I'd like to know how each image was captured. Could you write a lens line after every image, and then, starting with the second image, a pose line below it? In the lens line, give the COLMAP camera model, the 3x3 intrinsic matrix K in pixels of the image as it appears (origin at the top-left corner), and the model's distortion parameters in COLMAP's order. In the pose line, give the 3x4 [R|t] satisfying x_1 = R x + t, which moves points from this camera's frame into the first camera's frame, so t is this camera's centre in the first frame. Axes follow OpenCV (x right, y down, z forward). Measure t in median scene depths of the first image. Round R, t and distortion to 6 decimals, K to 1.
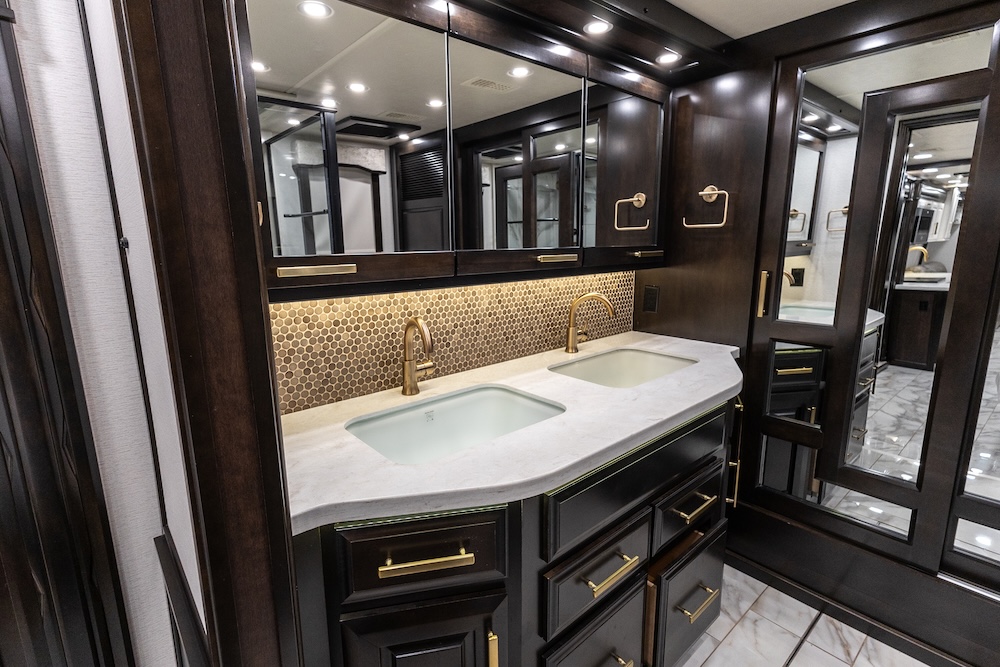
lens RADIAL K [[485.2, 0, 497.8], [0, 485.2, 333.8], [0, 0, 1]] dist [0.023832, -0.004714]
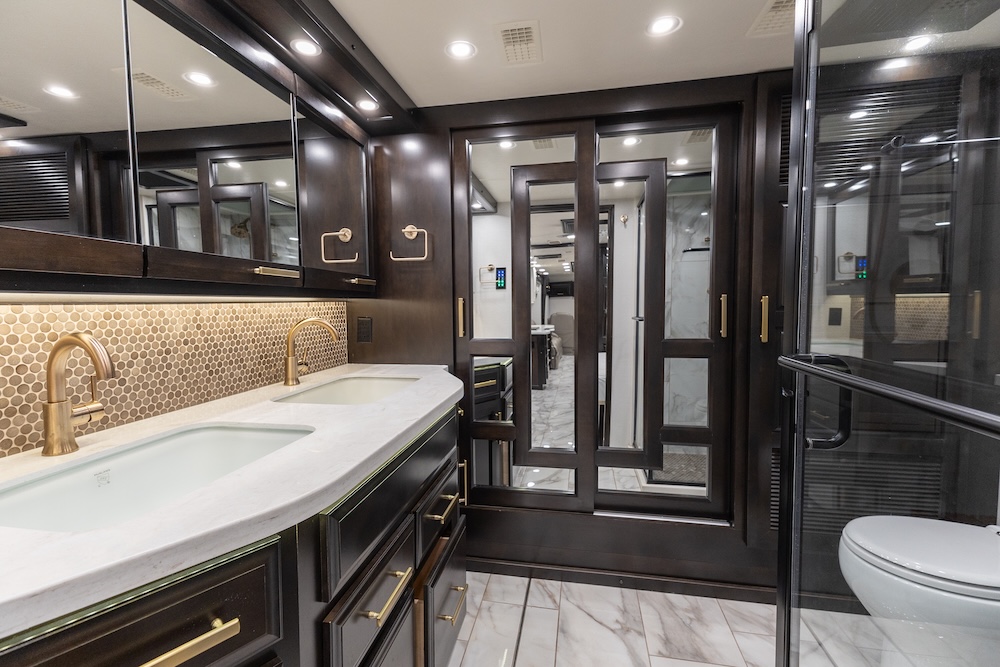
lens RADIAL K [[458.1, 0, 500.8], [0, 458.1, 333.6], [0, 0, 1]] dist [0.023082, -0.006650]
pose [[0.777974, -0.036807, 0.627218, -0.085827], [0.124846, 0.987432, -0.096907, 0.080960], [-0.615768, 0.153697, 0.772791, 0.090025]]
